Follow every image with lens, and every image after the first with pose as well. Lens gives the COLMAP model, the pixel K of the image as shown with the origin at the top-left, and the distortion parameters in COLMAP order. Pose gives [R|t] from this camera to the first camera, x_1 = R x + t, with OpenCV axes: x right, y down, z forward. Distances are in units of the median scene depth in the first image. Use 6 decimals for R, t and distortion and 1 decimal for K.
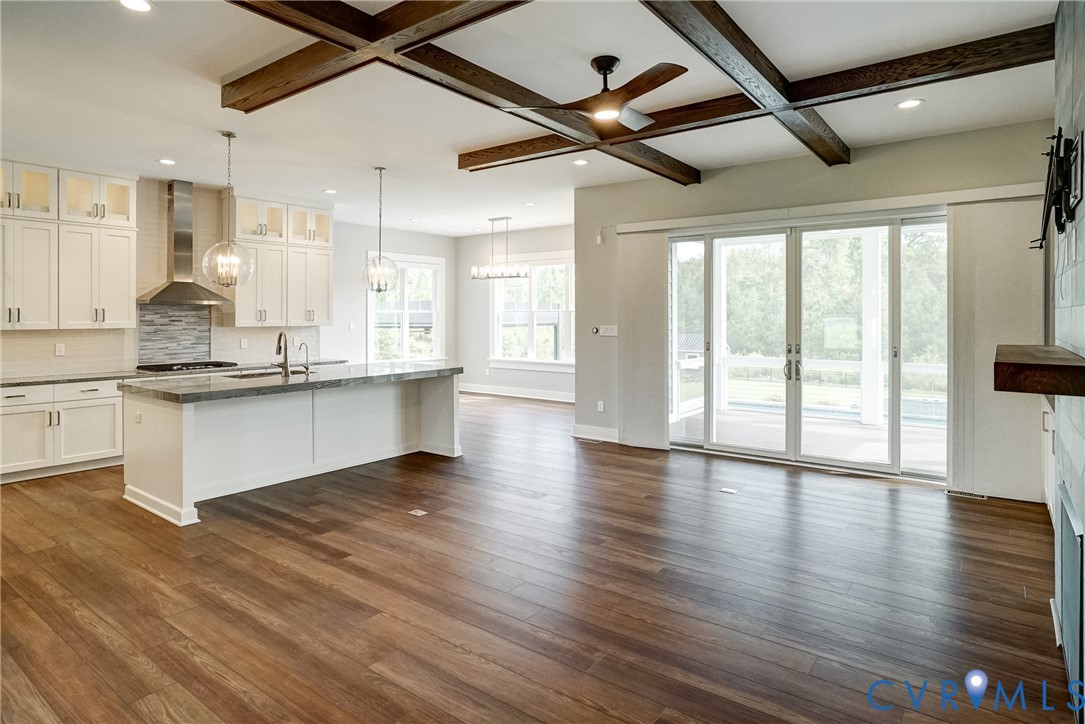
lens RADIAL K [[613.7, 0, 528.3], [0, 613.7, 317.9], [0, 0, 1]] dist [-0.030015, 0.001022]
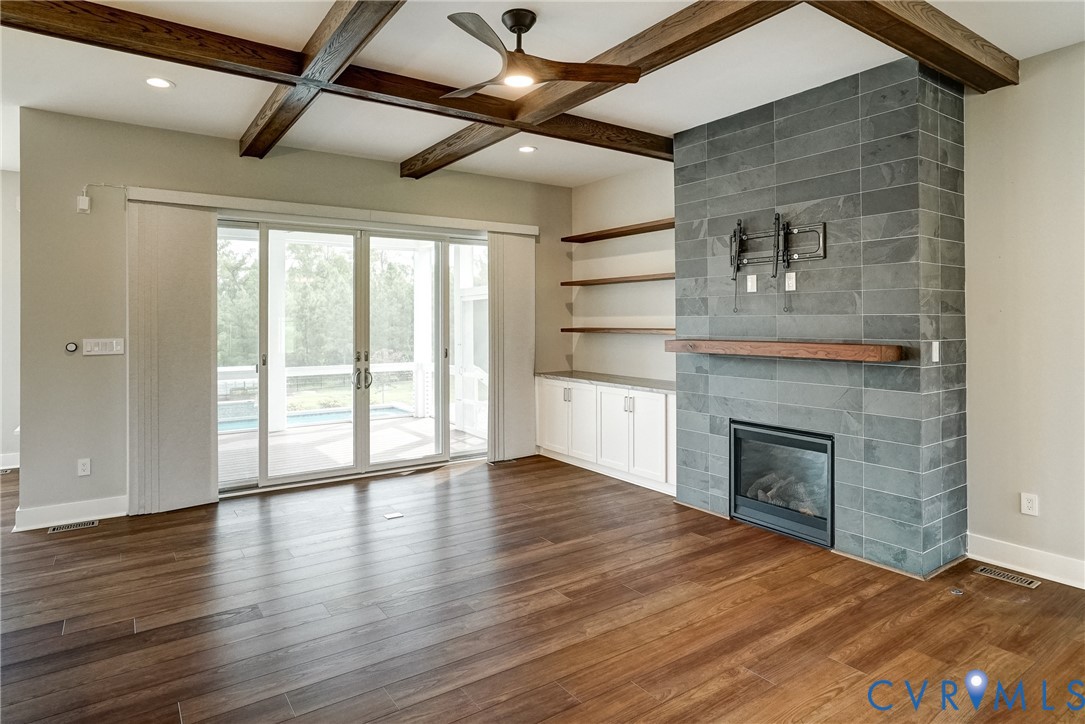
lens RADIAL K [[613.7, 0, 528.3], [0, 613.7, 317.9], [0, 0, 1]] dist [-0.030015, 0.001022]
pose [[0.313200, 0.002429, 0.949684, -0.394111], [0.008954, 0.999945, -0.005511, -0.002066], [-0.949645, 0.010229, 0.313161, 0.440666]]
